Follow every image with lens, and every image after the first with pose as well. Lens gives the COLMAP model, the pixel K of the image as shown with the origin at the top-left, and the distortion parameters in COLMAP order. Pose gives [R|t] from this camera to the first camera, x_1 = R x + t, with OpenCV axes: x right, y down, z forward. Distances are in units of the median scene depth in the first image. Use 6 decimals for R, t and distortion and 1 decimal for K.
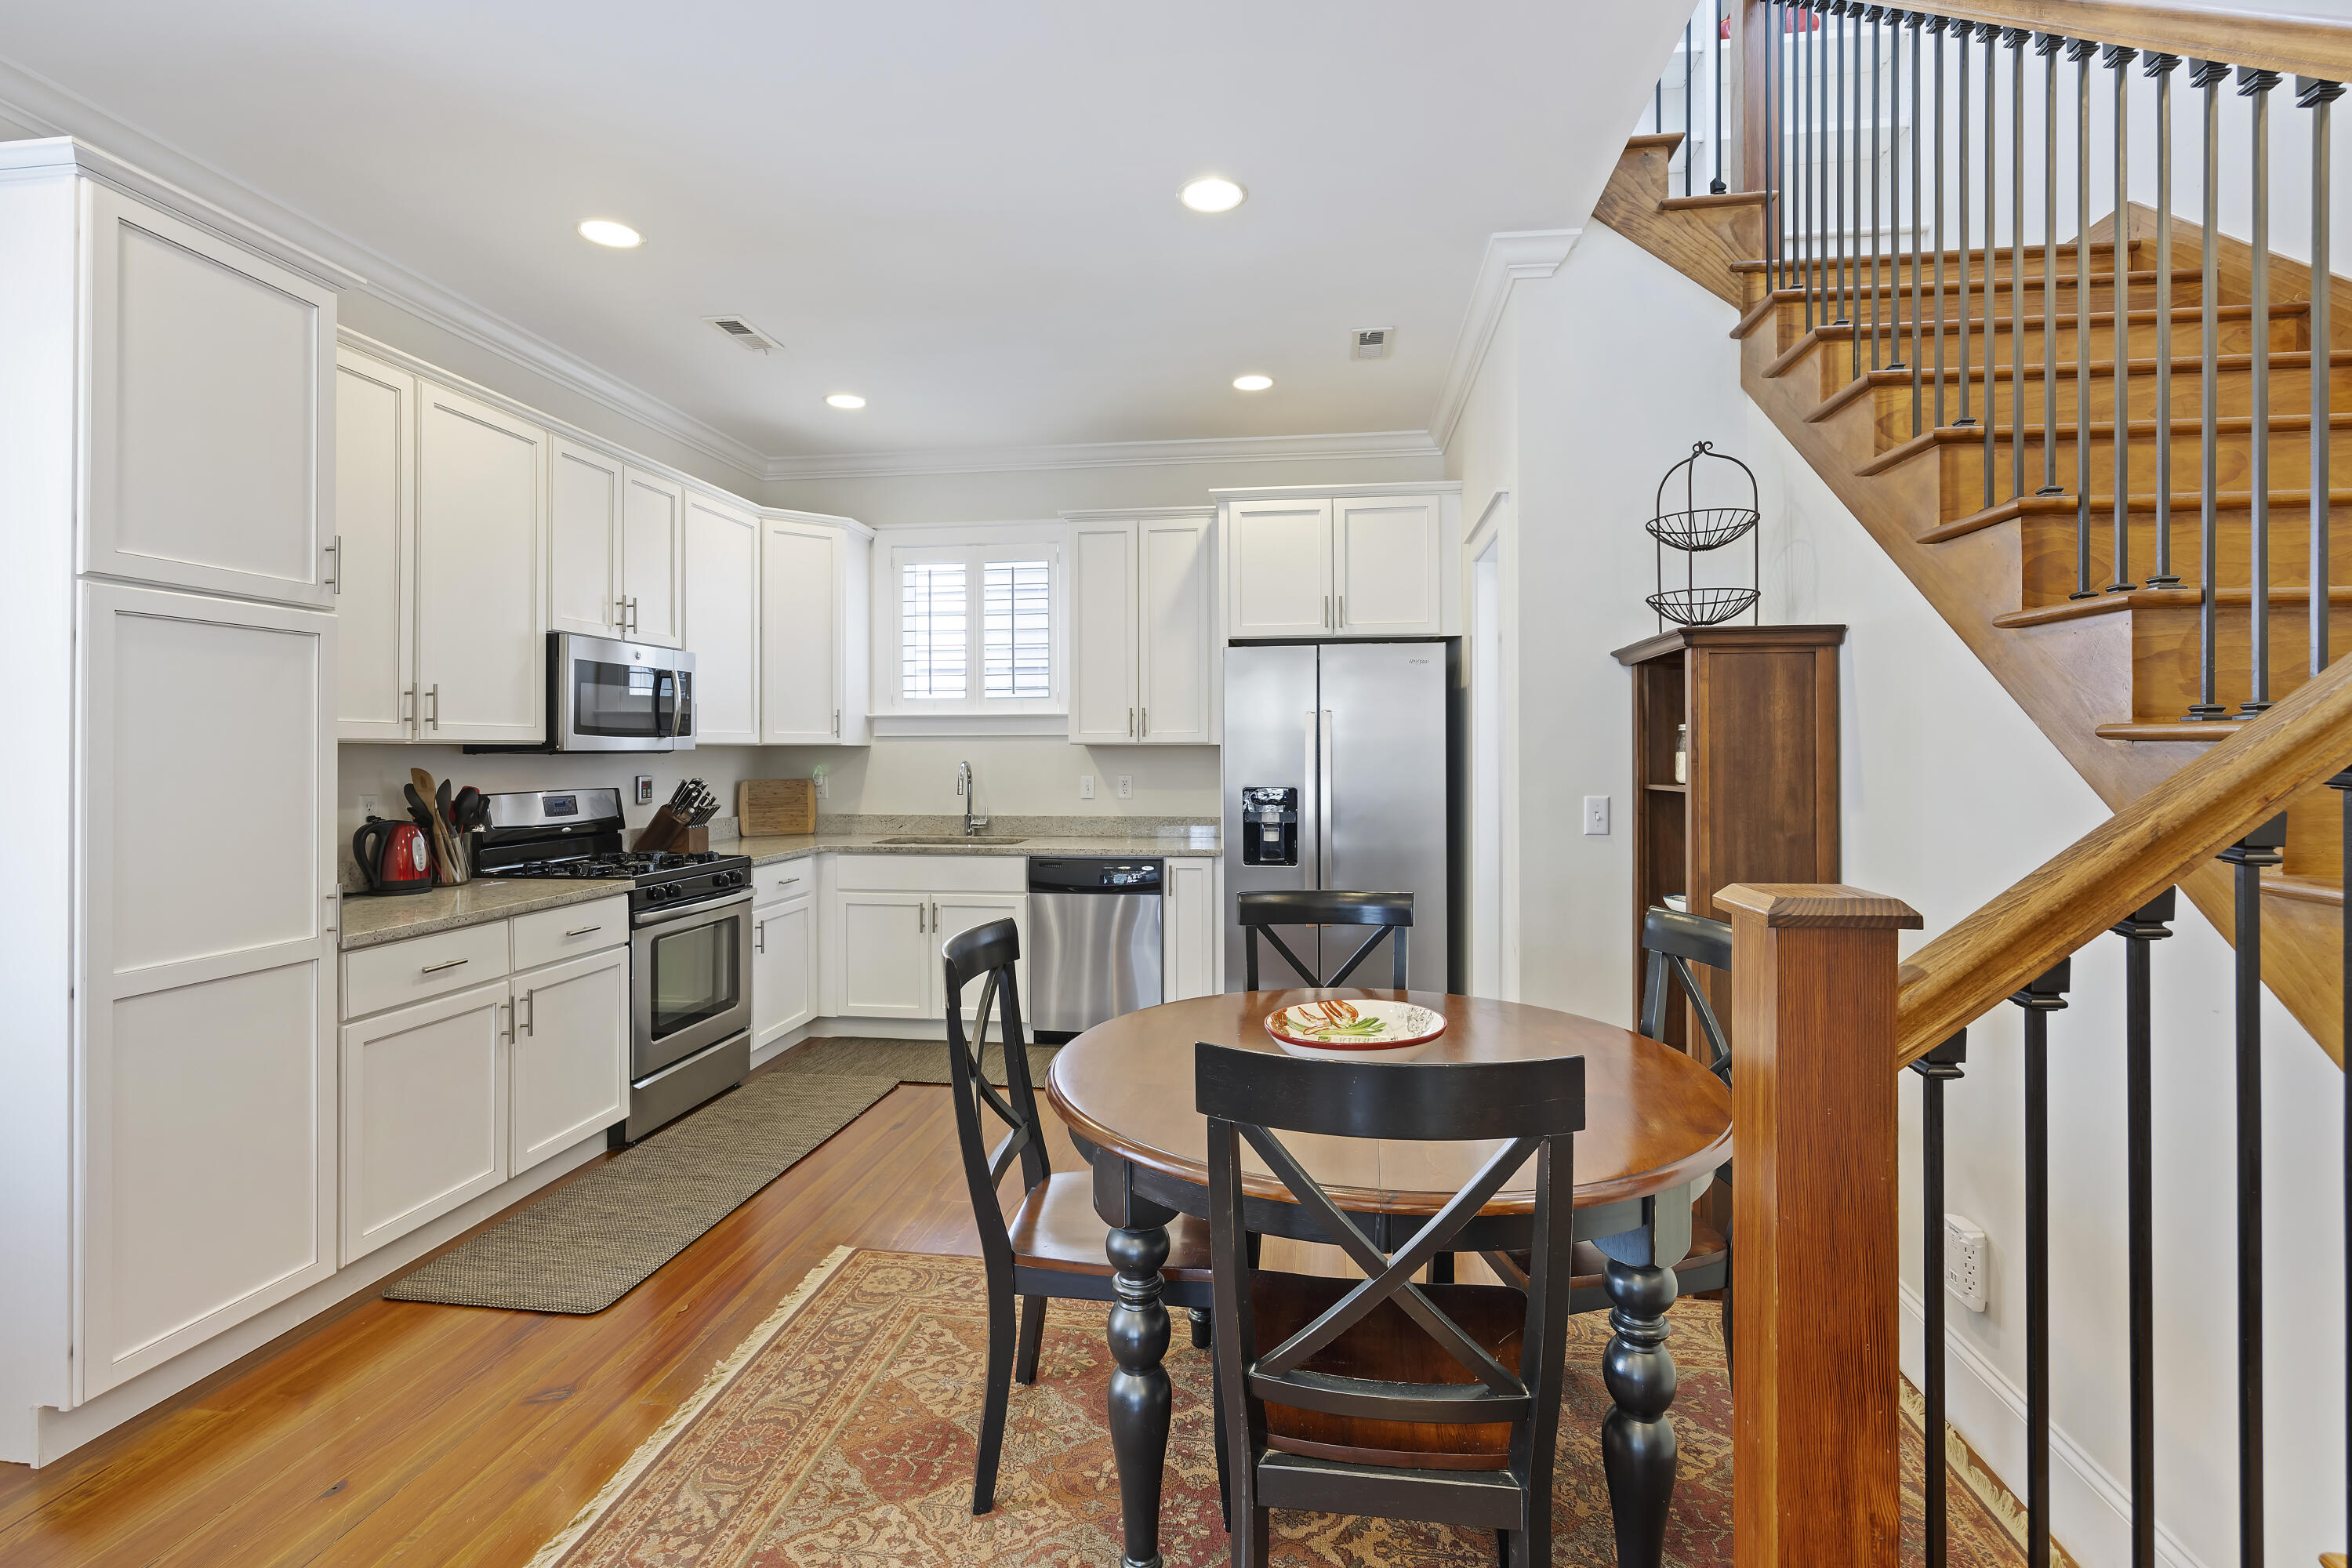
lens RADIAL K [[1068.7, 0, 1182.1], [0, 1068.7, 744.6], [0, 0, 1]] dist [-0.006173, 0.002166]
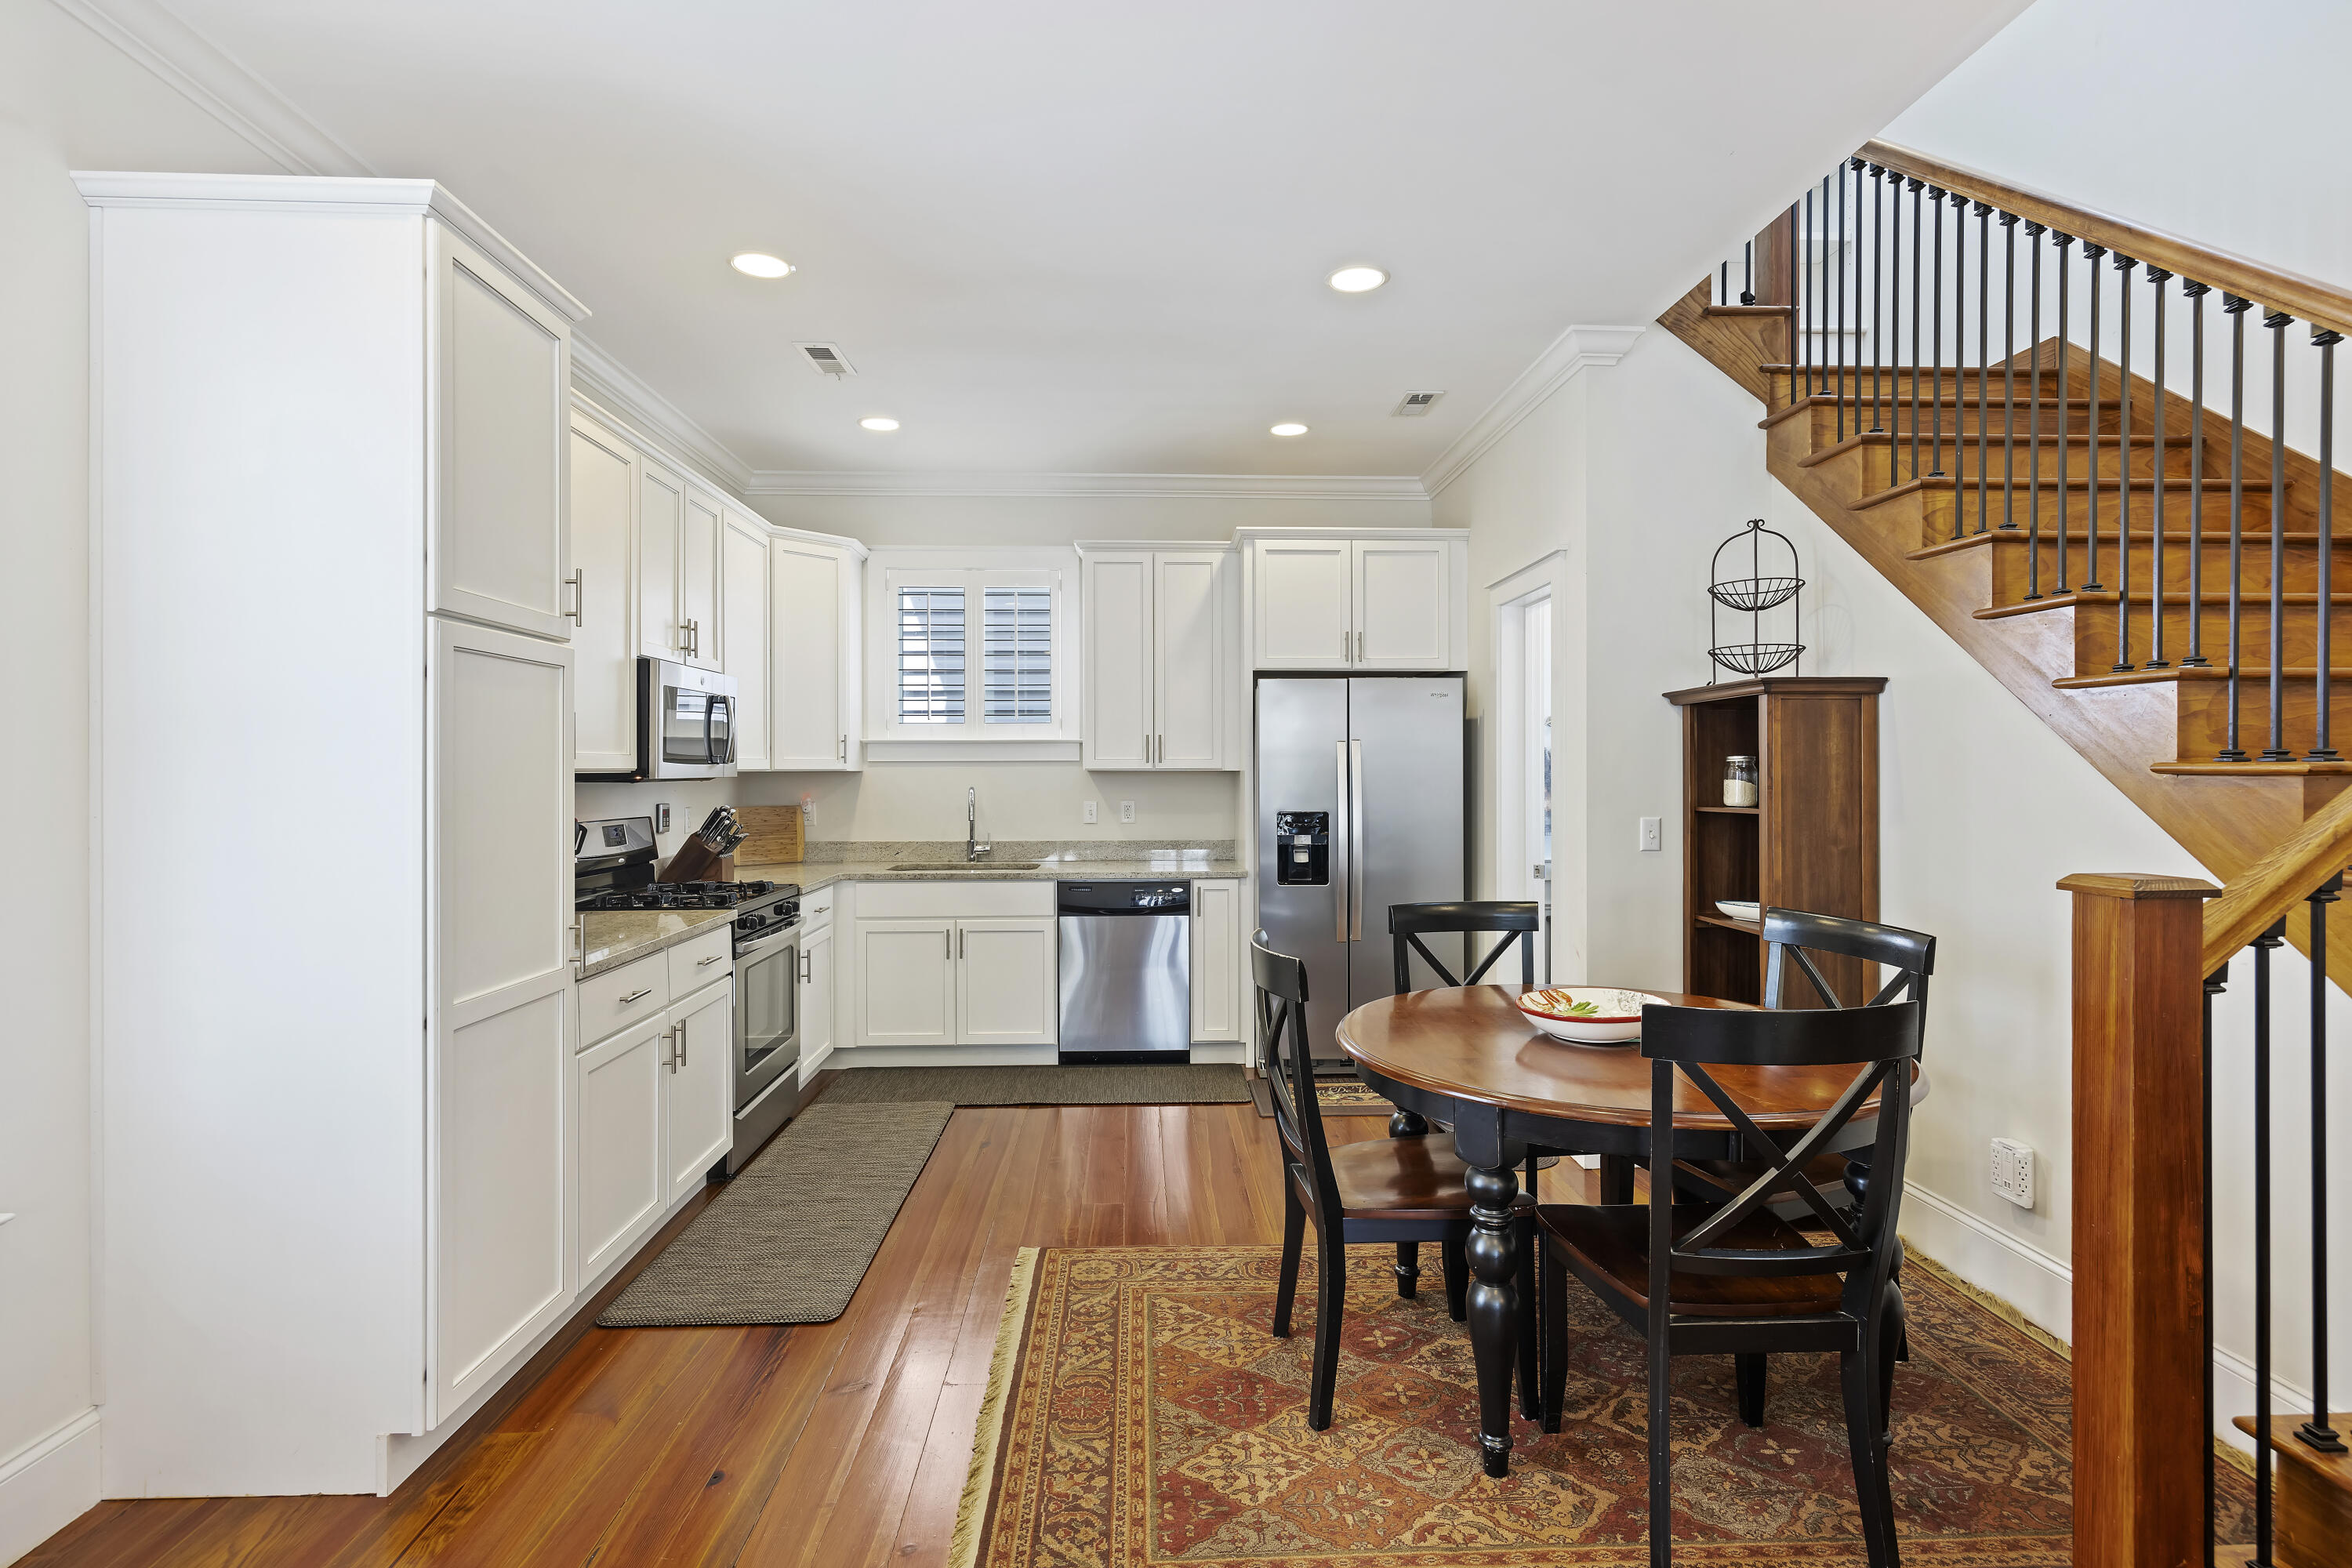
lens RADIAL K [[1127.5, 0, 1176.9], [0, 1127.5, 769.7], [0, 0, 1]] dist [-0.003401, 0.002717]
pose [[0.984834, -0.000152, 0.173501, -0.369152], [-0.000469, 0.999994, 0.003542, -0.008313], [-0.173500, -0.003570, 0.984827, -0.128286]]
